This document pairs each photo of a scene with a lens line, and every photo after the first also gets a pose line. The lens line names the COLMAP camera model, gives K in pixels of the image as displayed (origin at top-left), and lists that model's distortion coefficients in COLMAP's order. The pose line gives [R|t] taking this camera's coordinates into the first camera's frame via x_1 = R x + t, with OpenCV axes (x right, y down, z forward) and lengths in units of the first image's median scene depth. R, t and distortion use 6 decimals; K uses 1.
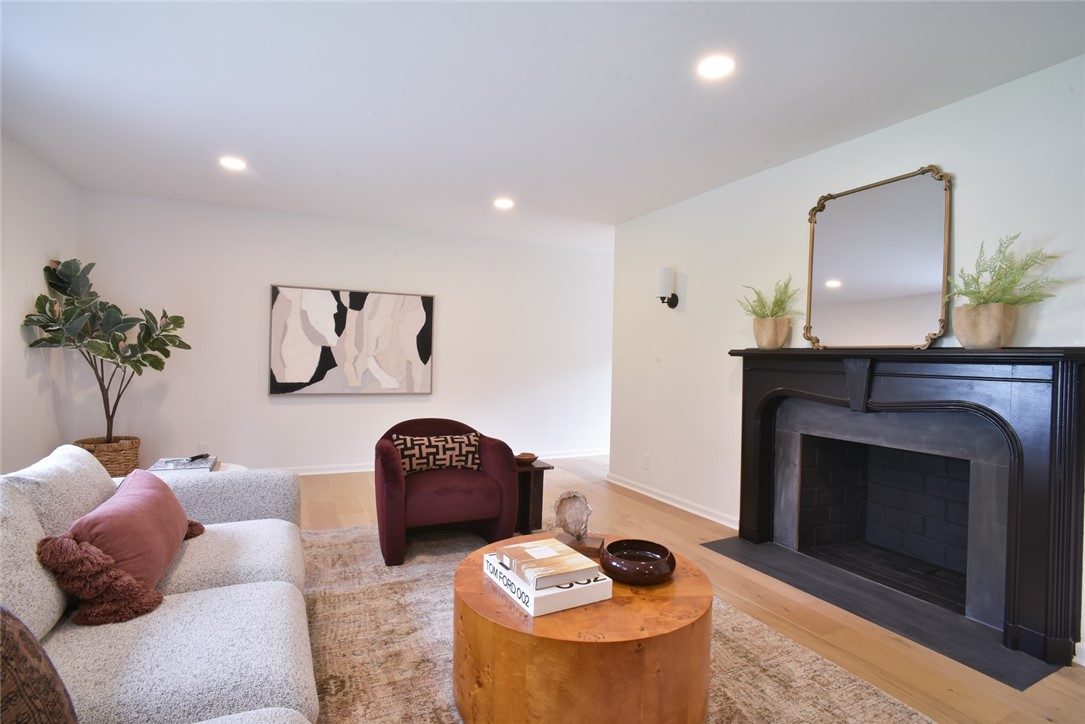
lens RADIAL K [[521.4, 0, 538.8], [0, 521.4, 359.5], [0, 0, 1]] dist [-0.068001, 0.030022]
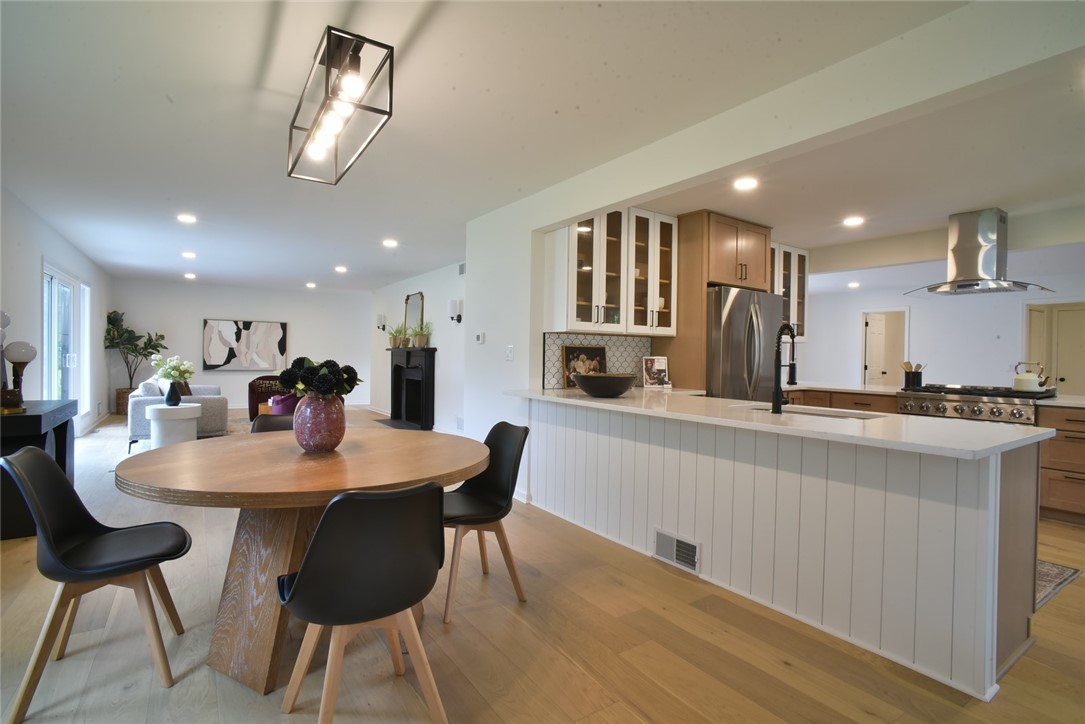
lens RADIAL K [[521.4, 0, 538.8], [0, 521.4, 359.5], [0, 0, 1]] dist [-0.068001, 0.030022]
pose [[0.990460, -0.006298, 0.137656, 0.569821], [0.005999, 0.999979, 0.002584, 0.026392], [-0.137669, -0.001733, 0.990477, -1.295793]]
